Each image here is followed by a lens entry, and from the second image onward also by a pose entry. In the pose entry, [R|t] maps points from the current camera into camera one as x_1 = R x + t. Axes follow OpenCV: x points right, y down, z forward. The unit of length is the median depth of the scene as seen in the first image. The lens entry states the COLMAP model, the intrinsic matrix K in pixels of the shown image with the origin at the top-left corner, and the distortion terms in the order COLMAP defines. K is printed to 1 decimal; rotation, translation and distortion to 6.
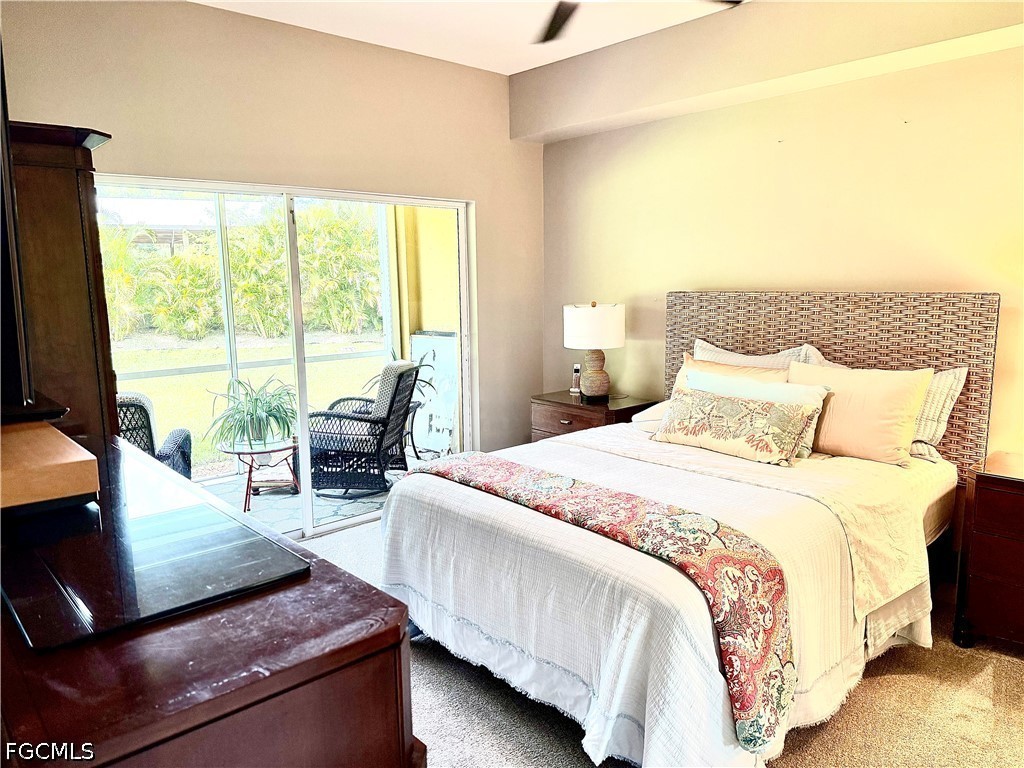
lens RADIAL K [[734.9, 0, 512.0], [0, 734.9, 384.0], [0, 0, 1]] dist [0.011436, -0.011302]
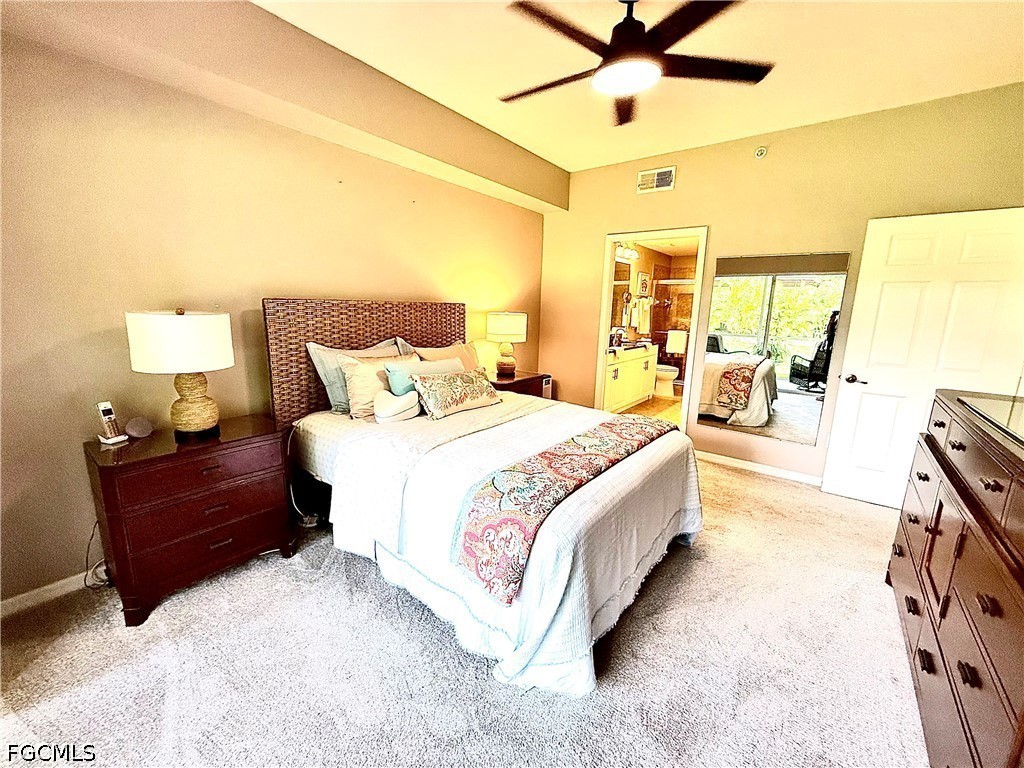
lens RADIAL K [[406.2, 0, 512.0], [0, 406.2, 384.0], [0, 0, 1]] dist [0.001659, 0.000179]
pose [[-0.201639, -0.171220, 0.964378, -0.426776], [0.120241, 0.972828, 0.197861, -0.090030], [-0.972051, 0.155854, -0.175572, 0.875588]]
